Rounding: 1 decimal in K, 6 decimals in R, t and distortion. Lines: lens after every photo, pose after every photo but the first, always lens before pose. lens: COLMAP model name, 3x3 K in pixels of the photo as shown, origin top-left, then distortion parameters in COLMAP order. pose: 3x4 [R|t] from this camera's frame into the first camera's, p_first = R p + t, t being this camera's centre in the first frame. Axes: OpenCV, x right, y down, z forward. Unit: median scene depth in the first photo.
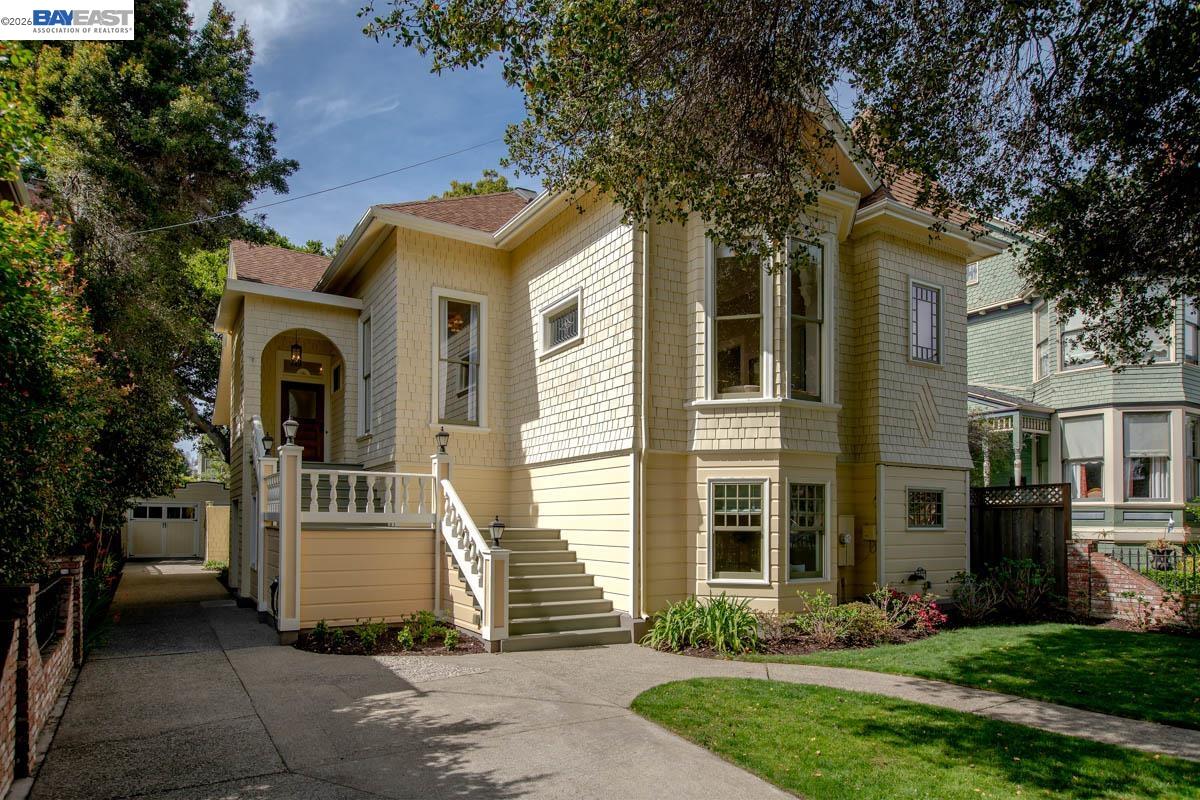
lens RADIAL K [[719.2, 0, 600.0], [0, 719.2, 400.0], [0, 0, 1]] dist [-0.000023, 0.000736]
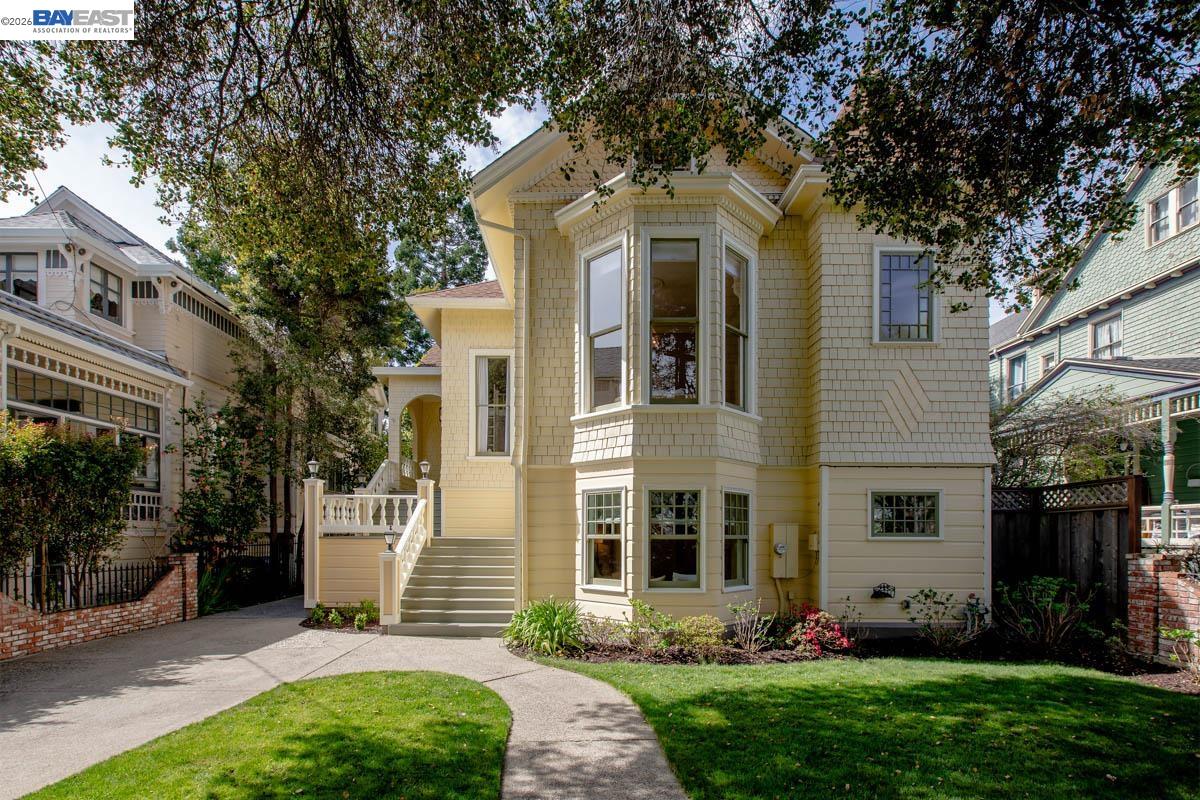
lens RADIAL K [[572.8, 0, 598.7], [0, 572.8, 470.3], [0, 0, 1]] dist [0.000027, -0.000244]
pose [[0.861848, -0.059300, -0.503689, 0.587070], [0.085388, 0.995930, 0.028852, 0.058989], [0.499928, -0.067875, 0.863403, 0.293257]]
